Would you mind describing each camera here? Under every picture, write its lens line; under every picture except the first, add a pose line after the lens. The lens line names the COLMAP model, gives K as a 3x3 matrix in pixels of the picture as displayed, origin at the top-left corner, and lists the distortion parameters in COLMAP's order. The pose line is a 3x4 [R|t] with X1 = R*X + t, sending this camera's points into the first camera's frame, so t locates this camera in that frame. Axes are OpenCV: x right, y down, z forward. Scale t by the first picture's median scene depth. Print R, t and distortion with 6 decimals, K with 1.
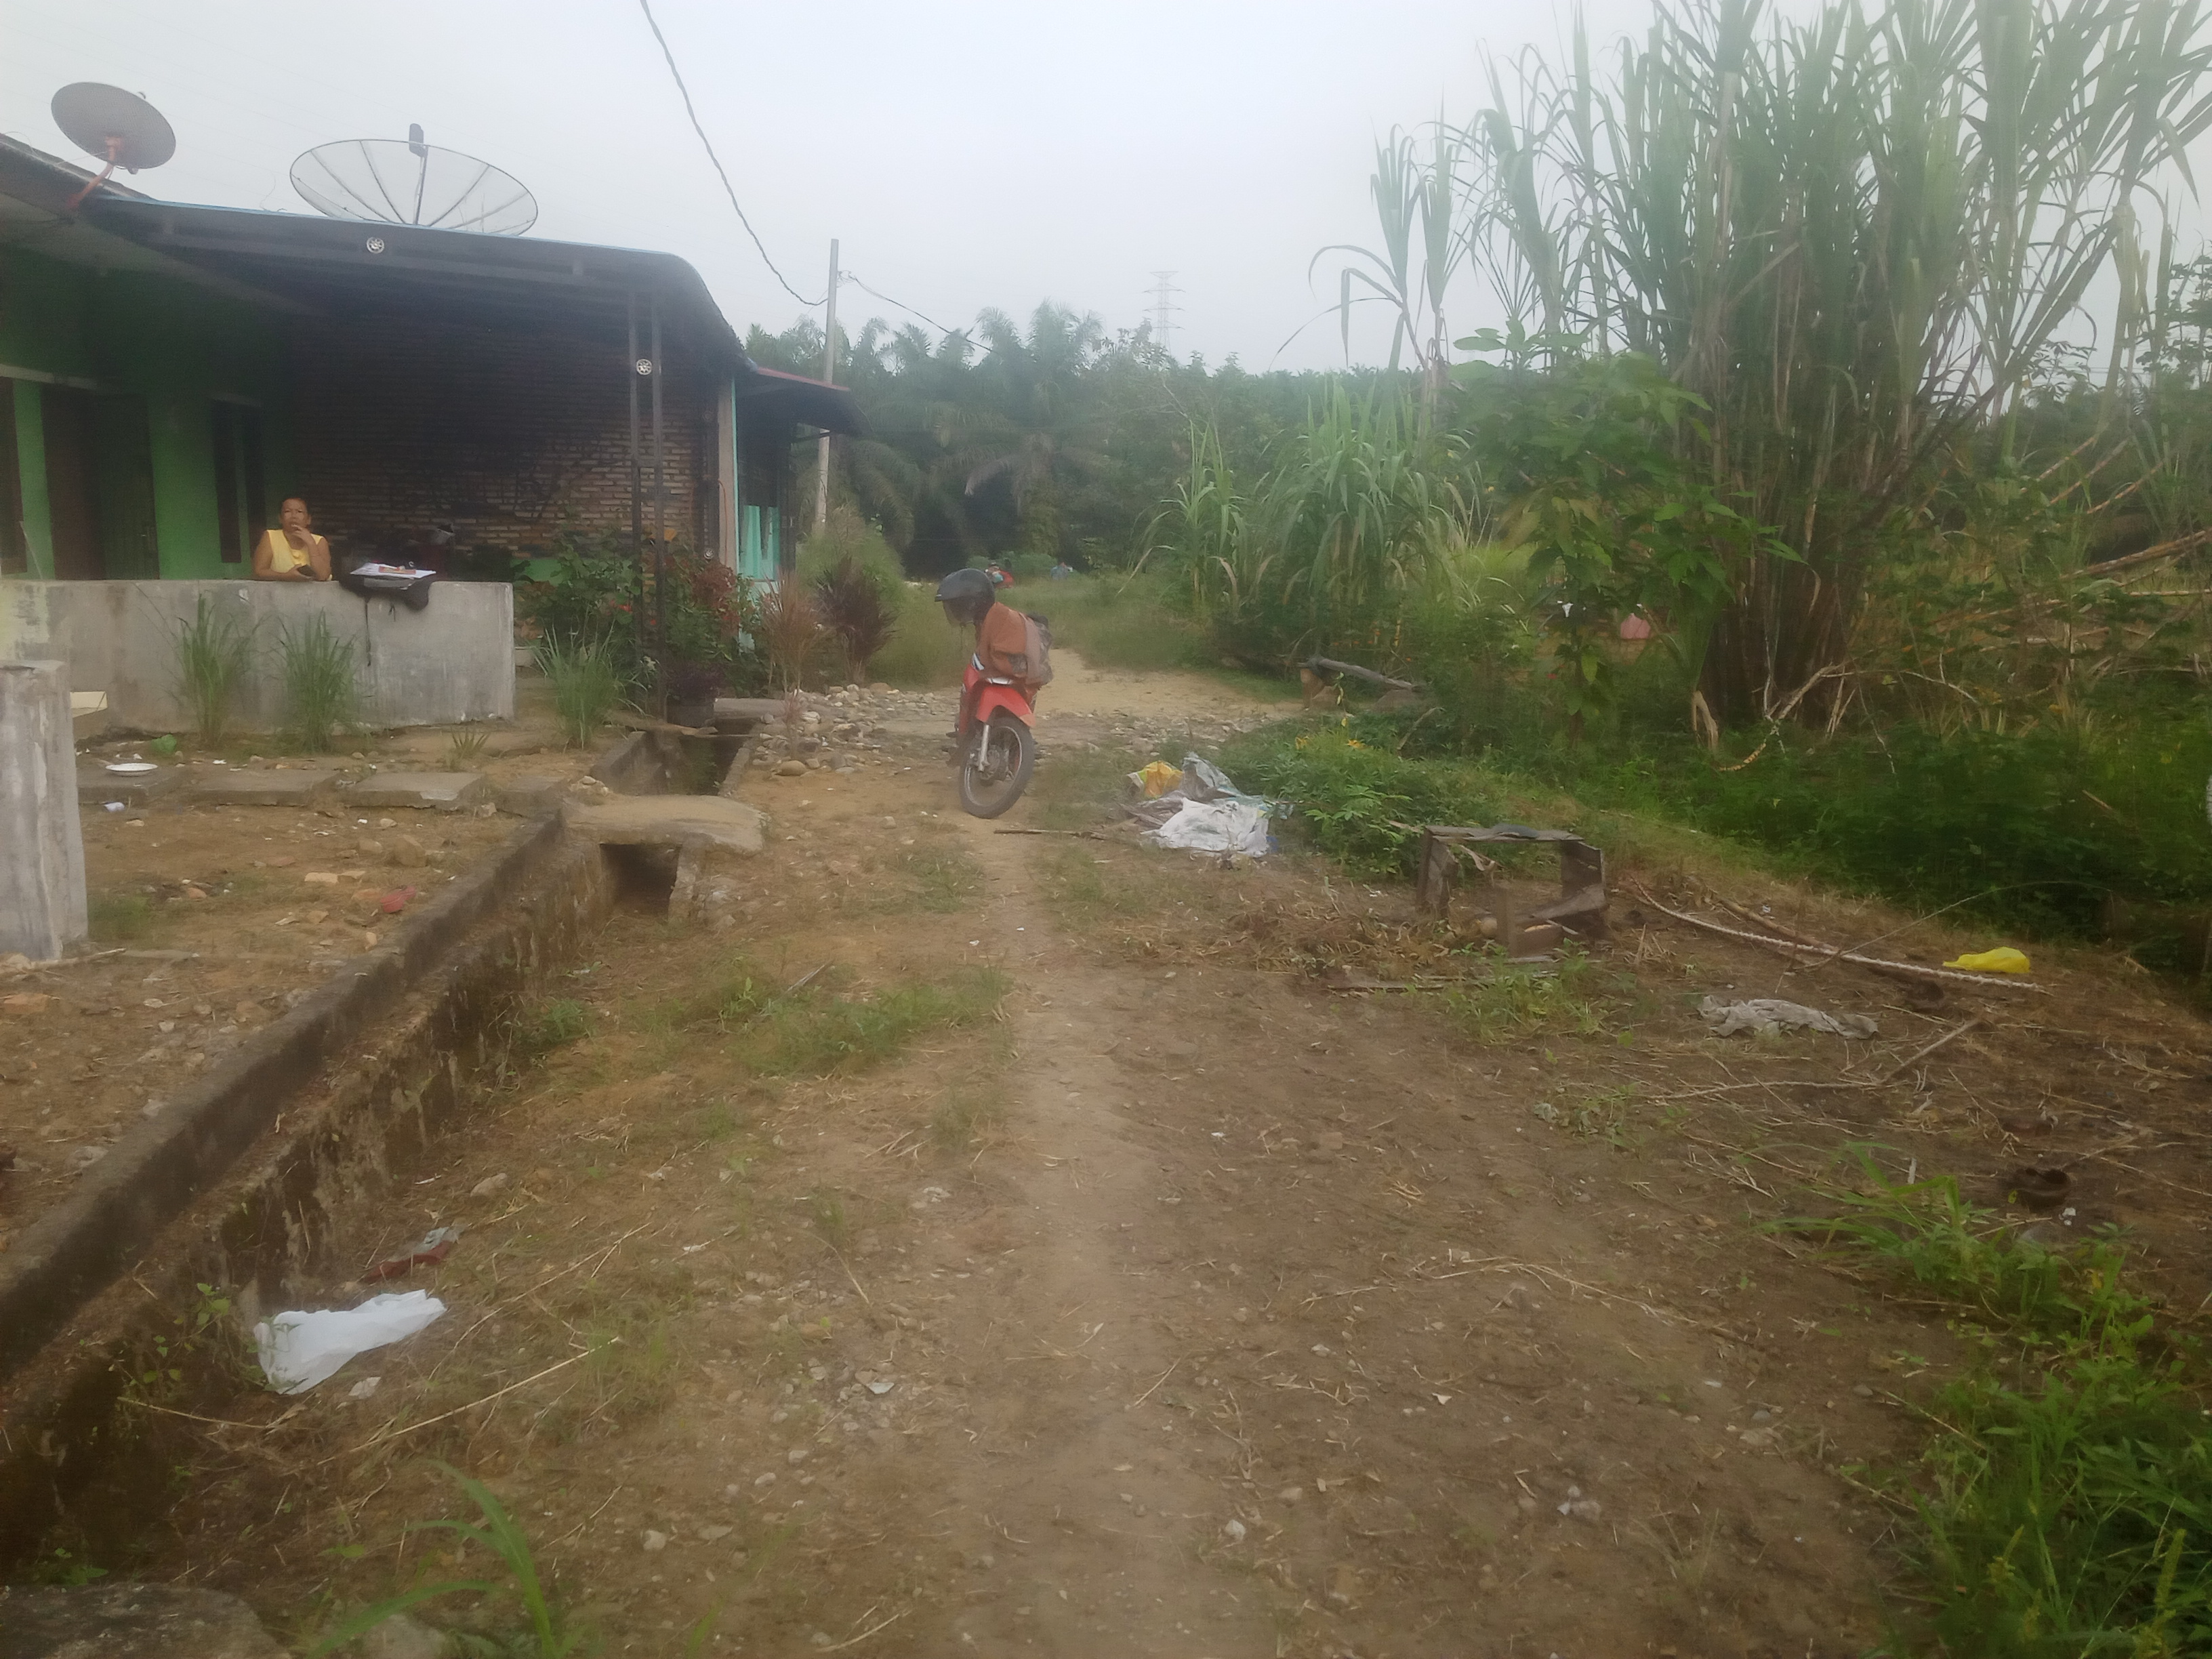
lens RADIAL K [[1850.5, 0, 1106.0], [0, 1850.5, 829.5], [0, 0, 1]] dist [0.085582, -0.164963]
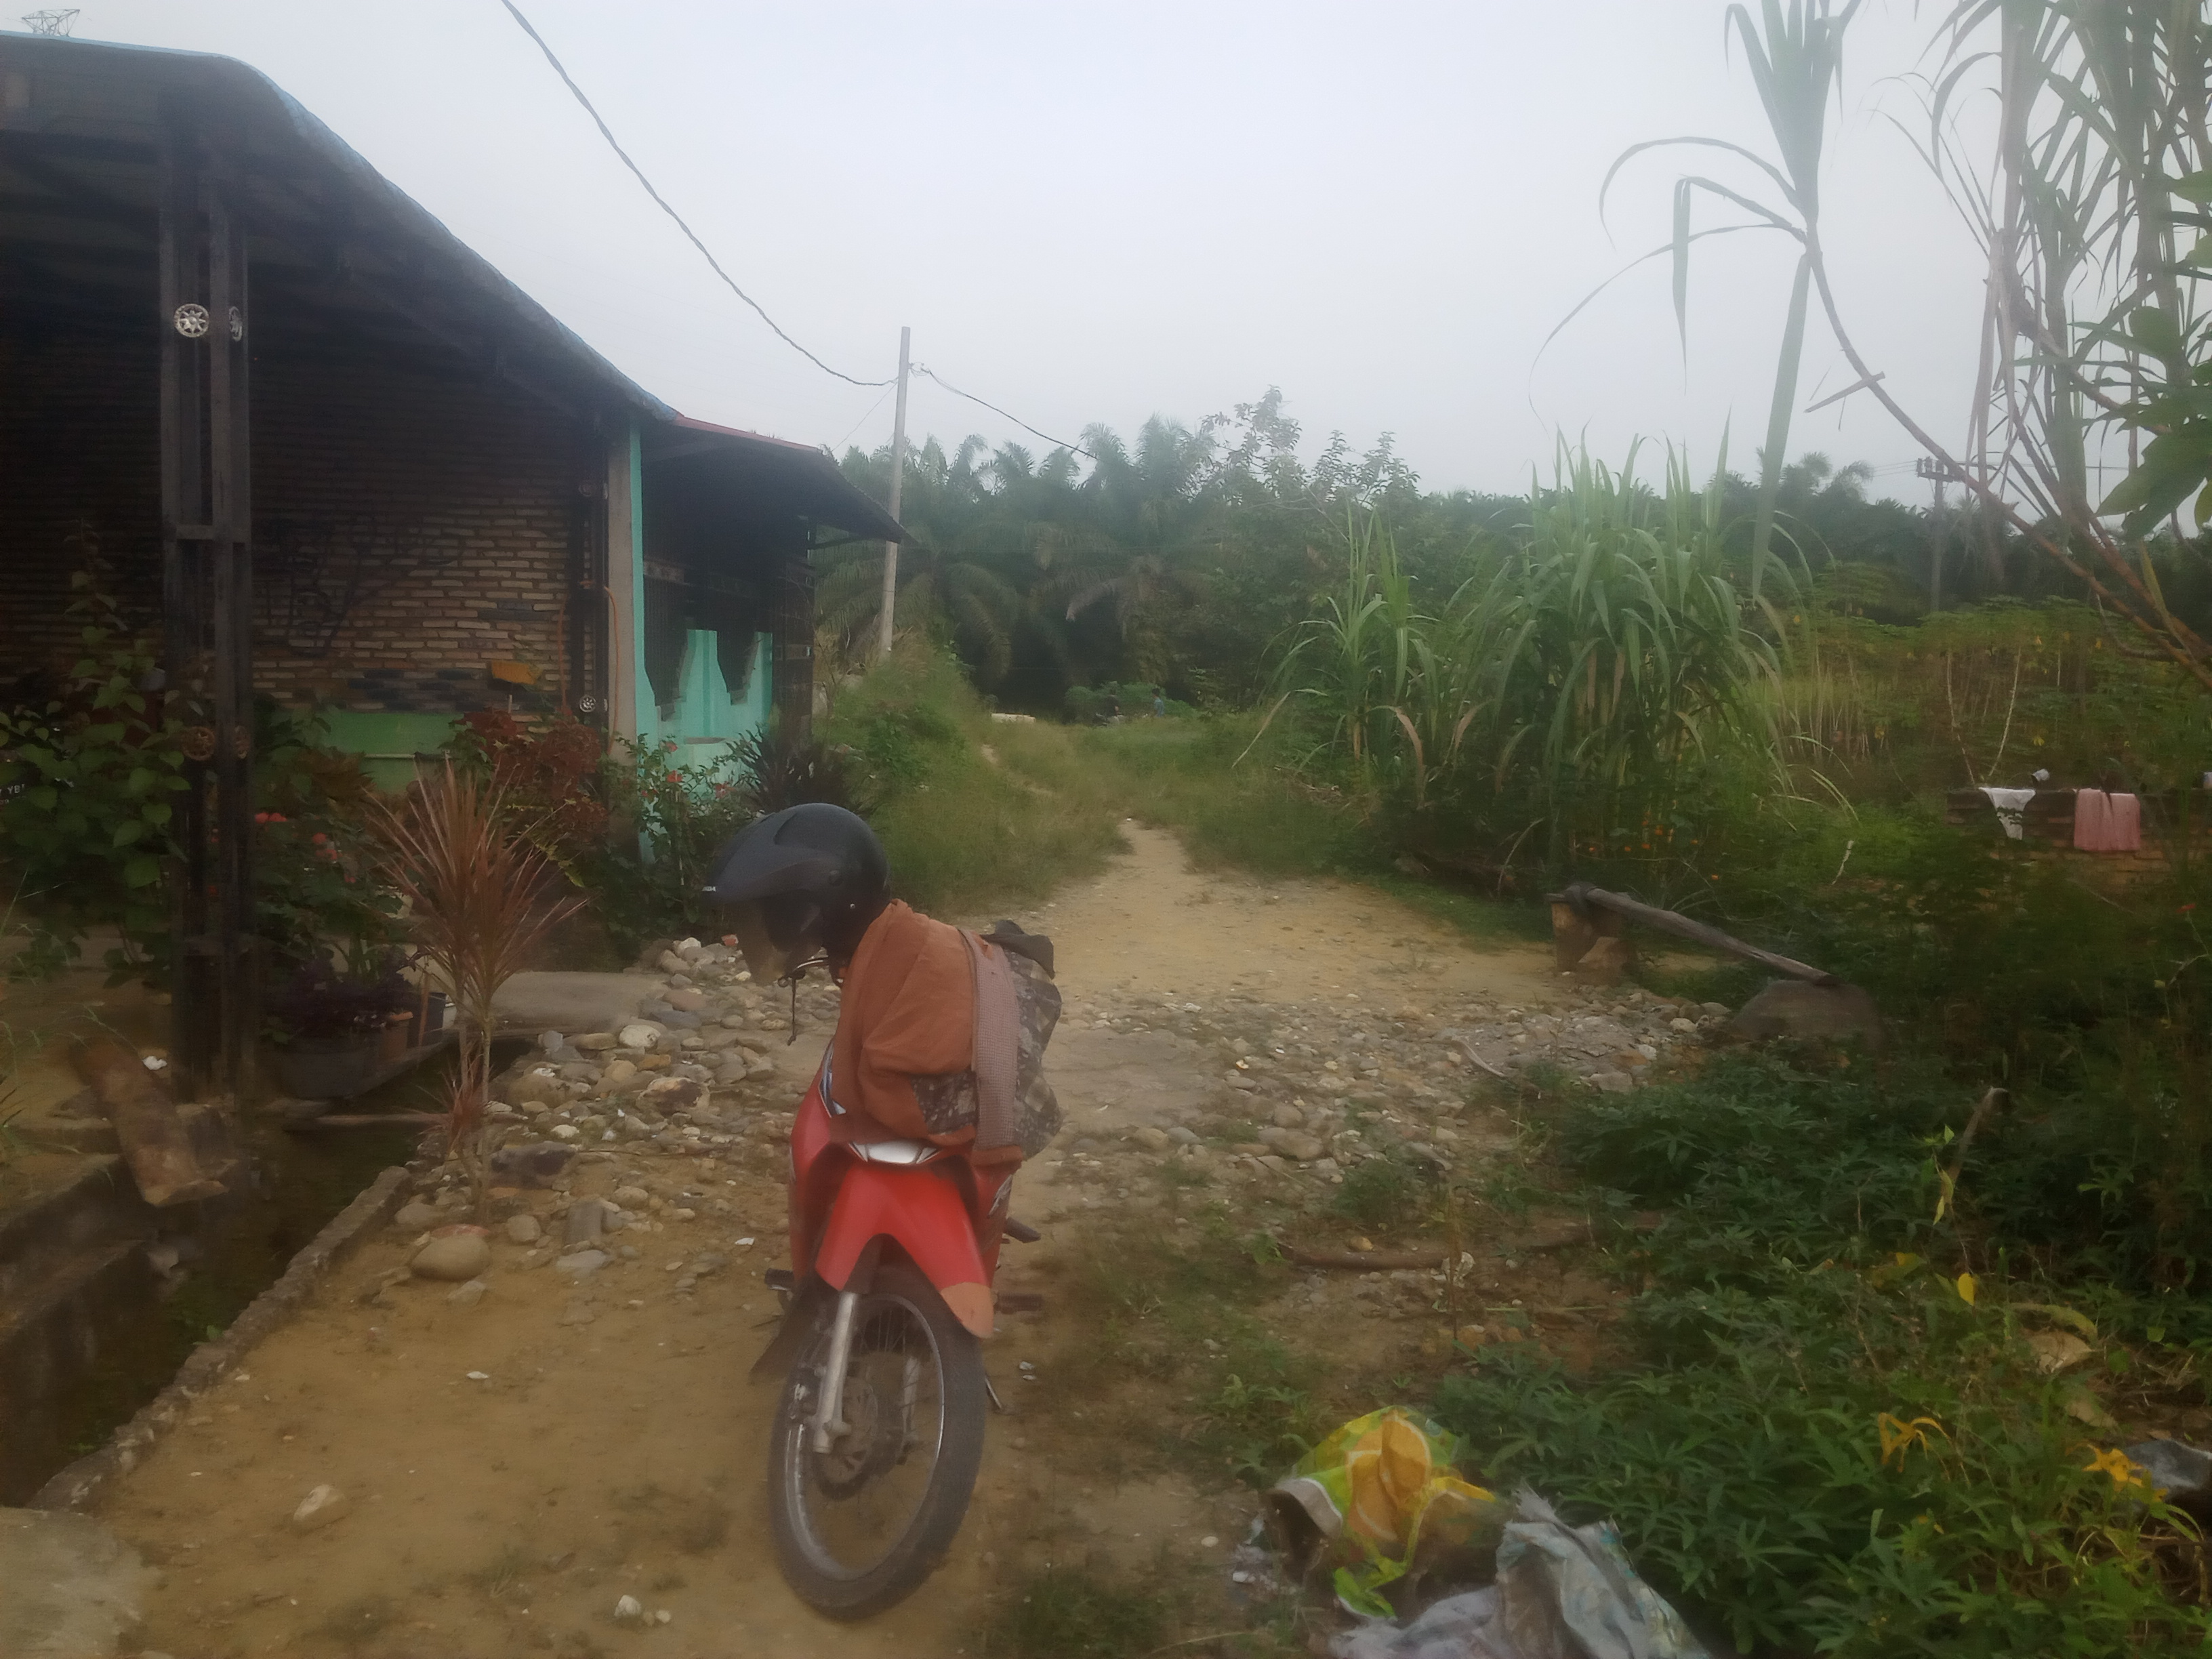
lens RADIAL K [[1827.3, 0, 1109.5], [0, 1827.3, 814.0], [0, 0, 1]] dist [0.054440, 0.009250]
pose [[0.998262, 0.006025, -0.058626, -0.000483], [-0.010332, 0.997246, -0.073435, -0.060268], [0.058022, 0.073914, 0.995575, 0.352119]]
